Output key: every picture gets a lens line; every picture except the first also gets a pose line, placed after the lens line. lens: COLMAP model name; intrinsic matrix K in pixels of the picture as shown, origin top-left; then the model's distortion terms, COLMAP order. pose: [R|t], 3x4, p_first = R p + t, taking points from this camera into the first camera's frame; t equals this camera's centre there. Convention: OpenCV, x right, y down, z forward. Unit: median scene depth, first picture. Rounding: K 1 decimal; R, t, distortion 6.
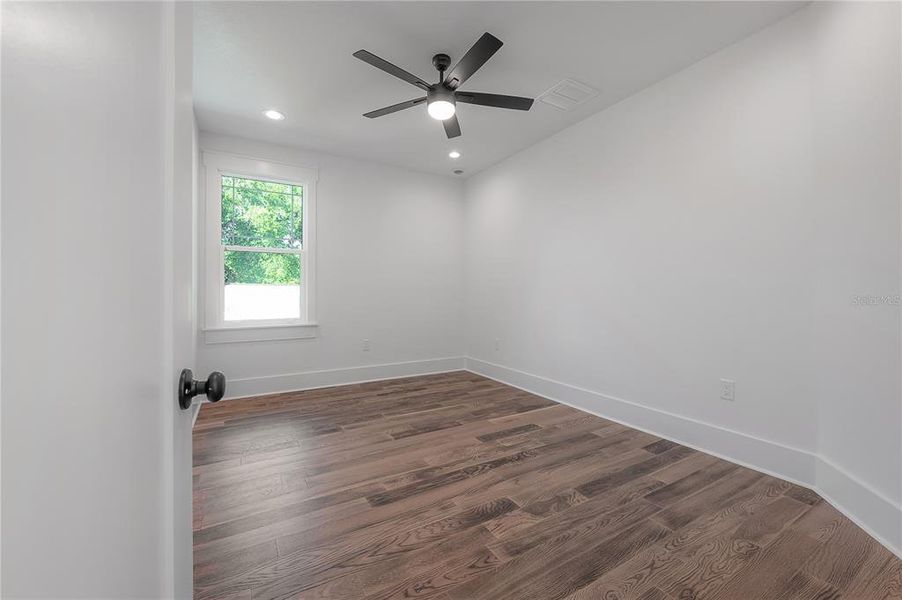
lens RADIAL K [[364.1, 0, 454.7], [0, 364.1, 294.9], [0, 0, 1]] dist [-0.001604, -0.000034]
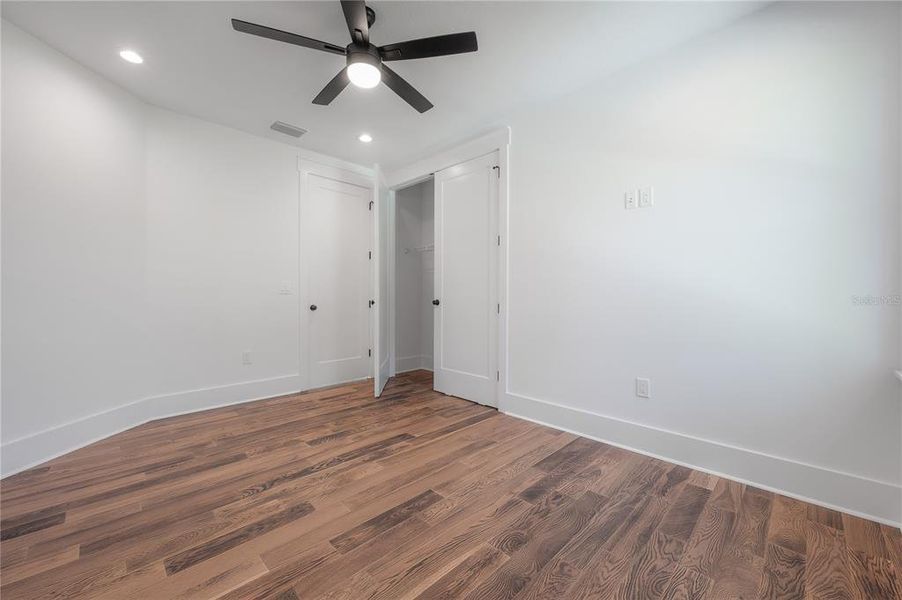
lens RADIAL K [[364.1, 0, 454.7], [0, 364.1, 294.9], [0, 0, 1]] dist [-0.001604, -0.000034]
pose [[-0.968734, -0.000402, -0.248103, -0.030660], [-0.002467, 0.999965, 0.008012, -0.011262], [0.248091, 0.008373, -0.968701, 2.071485]]
